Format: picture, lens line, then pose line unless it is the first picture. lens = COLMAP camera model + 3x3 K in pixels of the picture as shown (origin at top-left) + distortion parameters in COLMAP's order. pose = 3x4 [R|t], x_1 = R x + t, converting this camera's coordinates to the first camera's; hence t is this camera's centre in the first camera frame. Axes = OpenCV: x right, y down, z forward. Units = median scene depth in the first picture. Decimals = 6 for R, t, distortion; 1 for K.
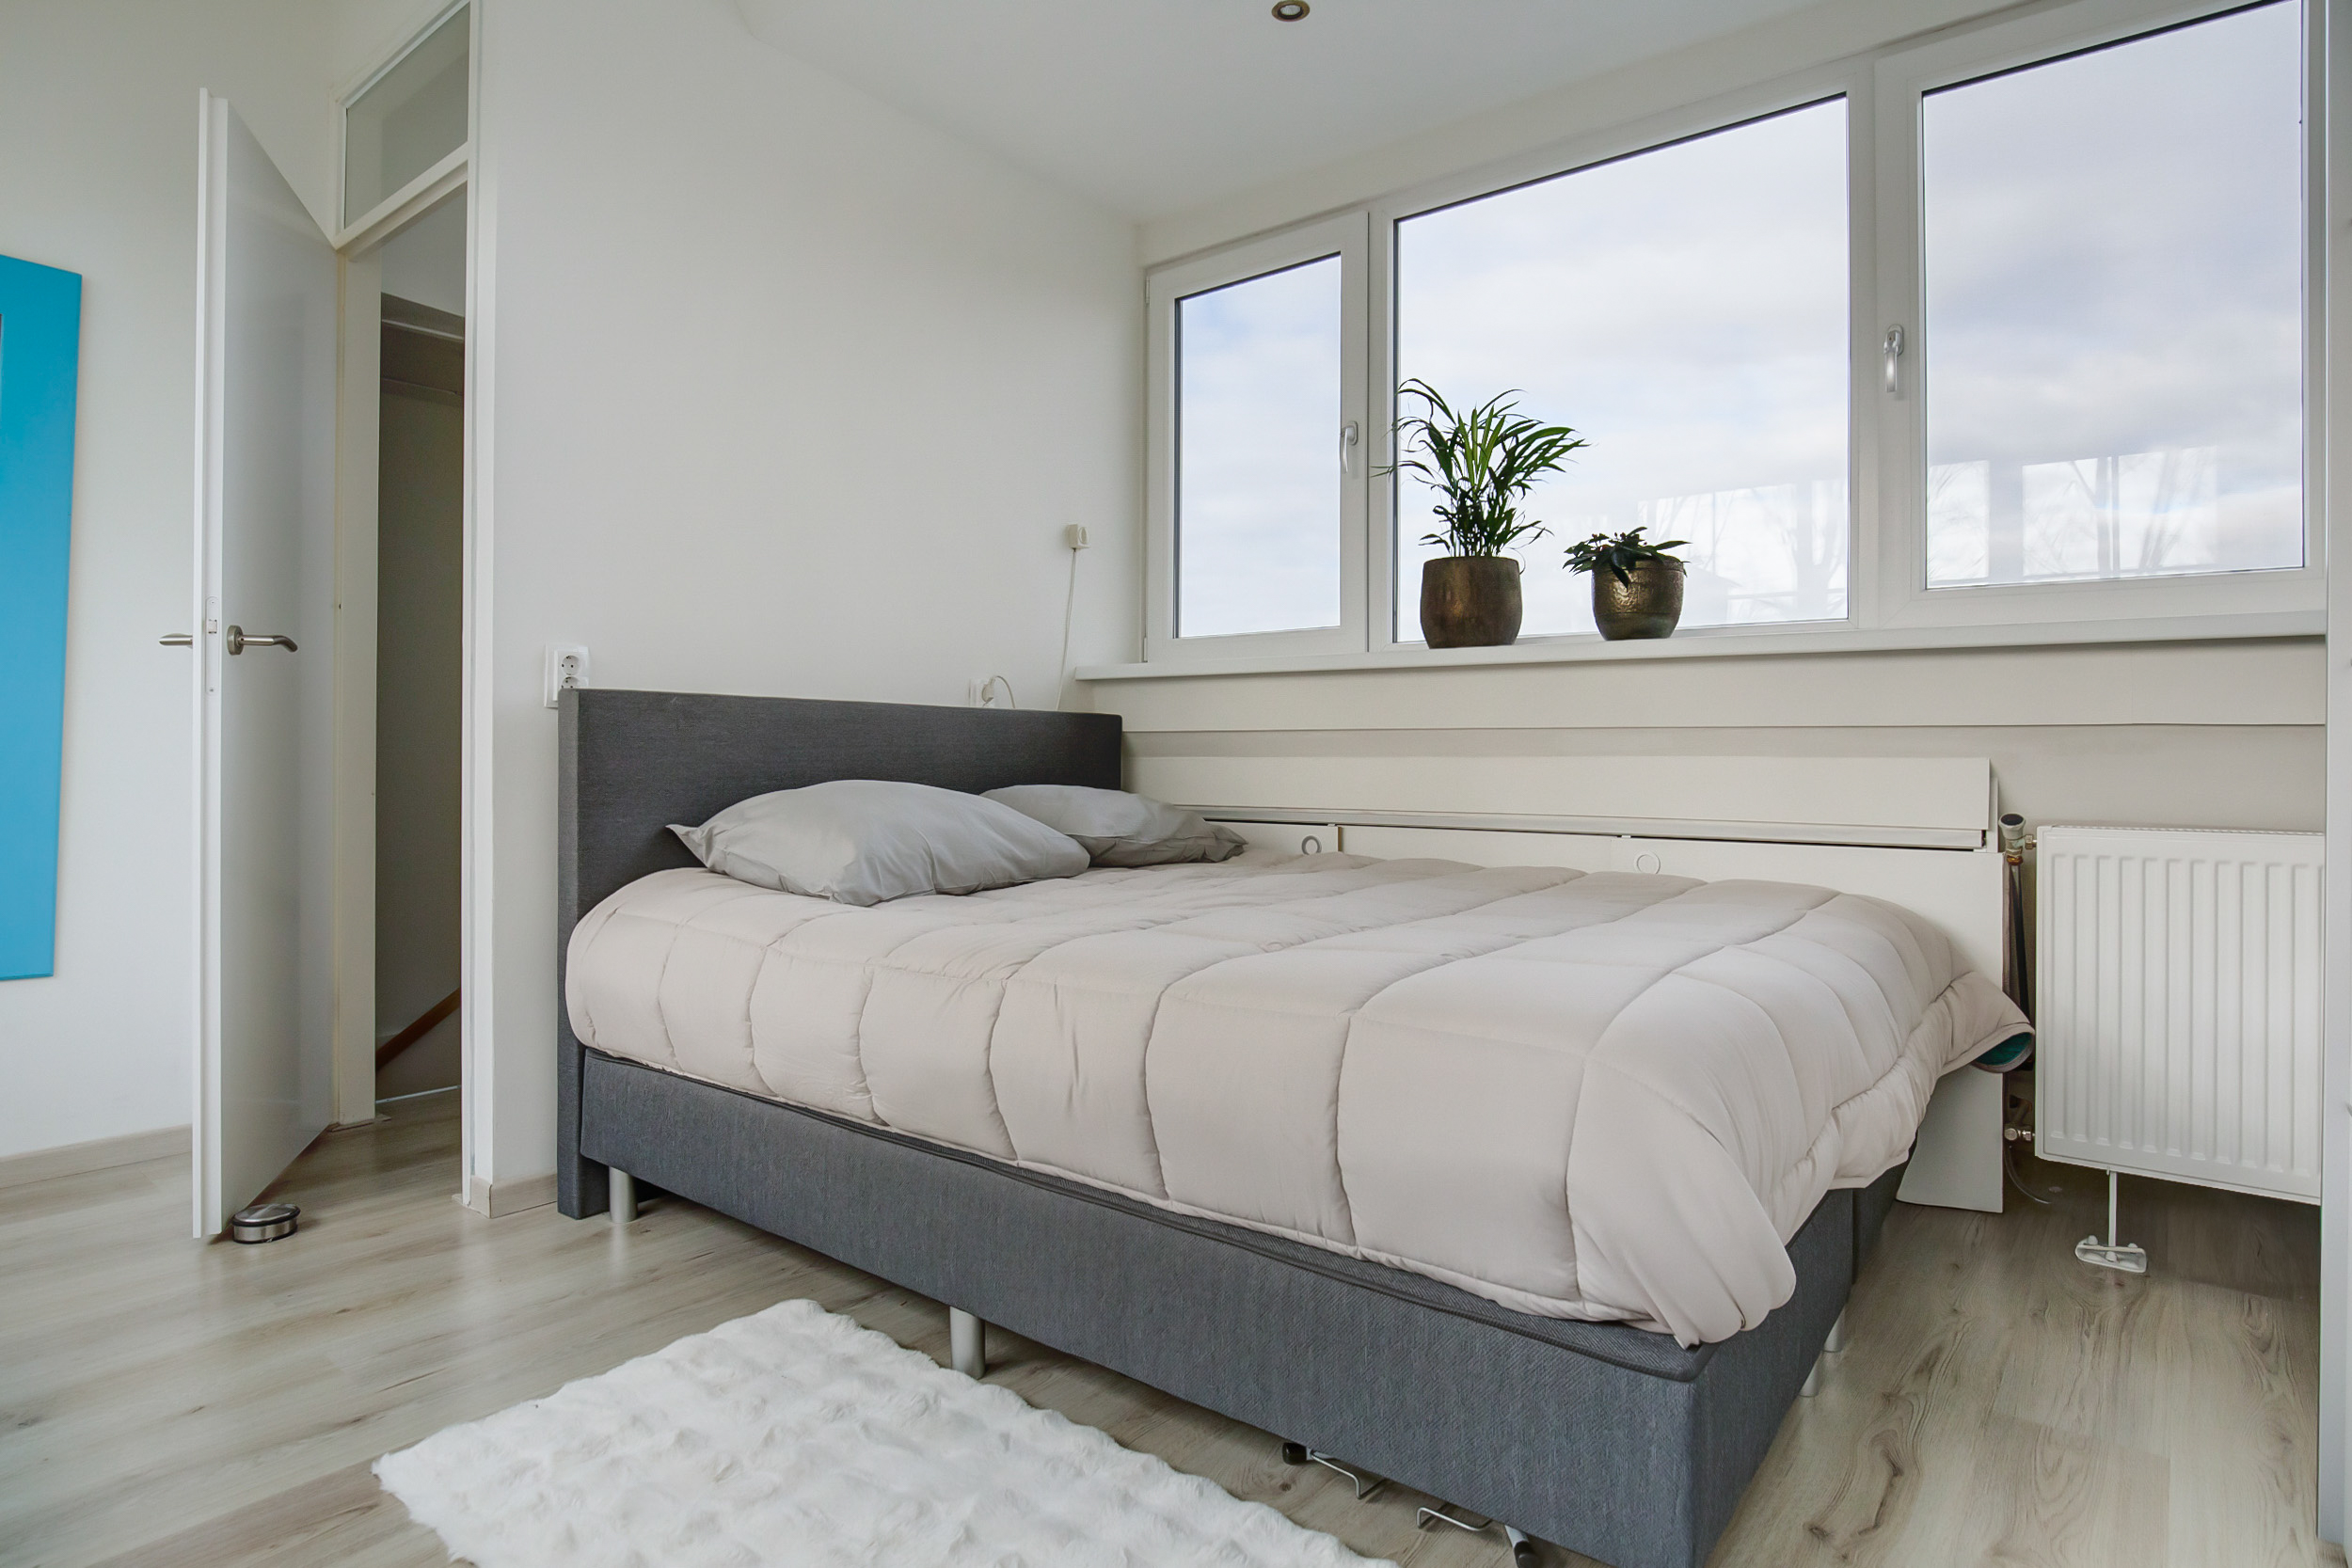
lens RADIAL K [[1242.8, 0, 1179.8], [0, 1242.8, 770.1], [0, 0, 1]] dist [-0.002142, 0.000709]
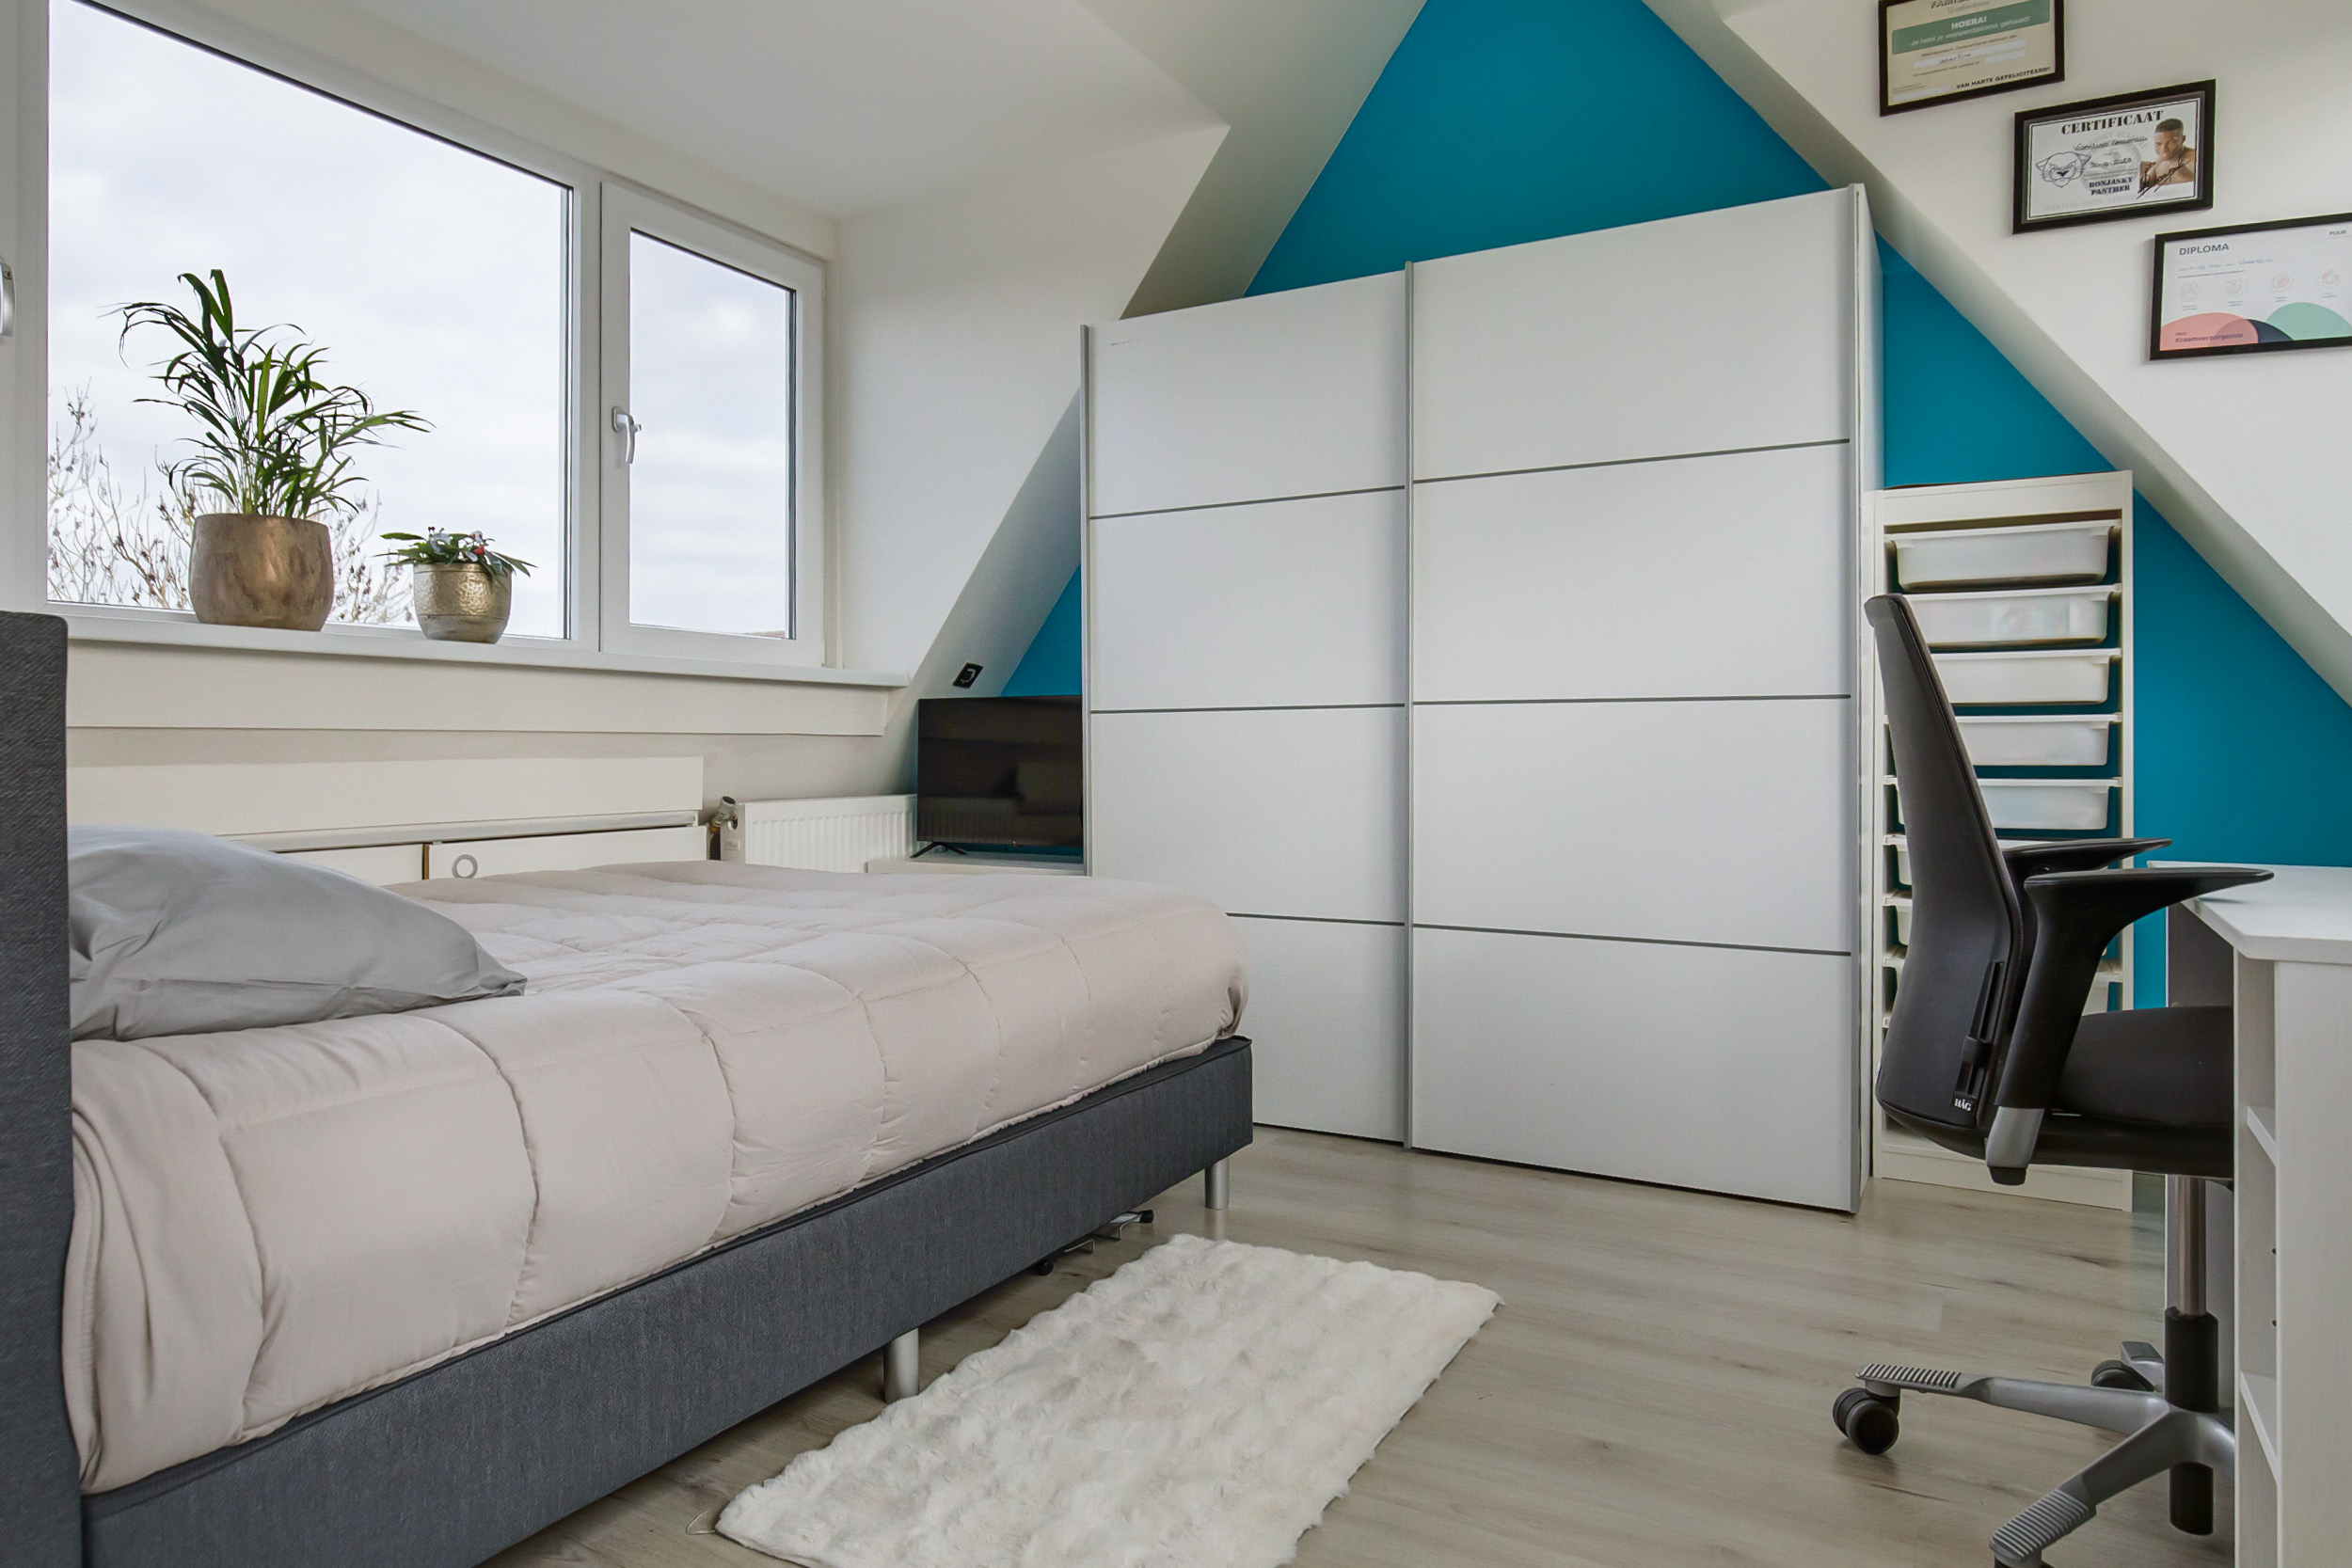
lens RADIAL K [[1380.2, 0, 1180.9], [0, 1380.2, 768.3], [0, 0, 1]] dist [-0.005710, 0.001926]
pose [[-0.137659, -0.012658, 0.990399, -0.929422], [0.017313, 0.999735, 0.015184, -0.013296], [-0.990328, 0.019237, -0.137403, 0.683284]]
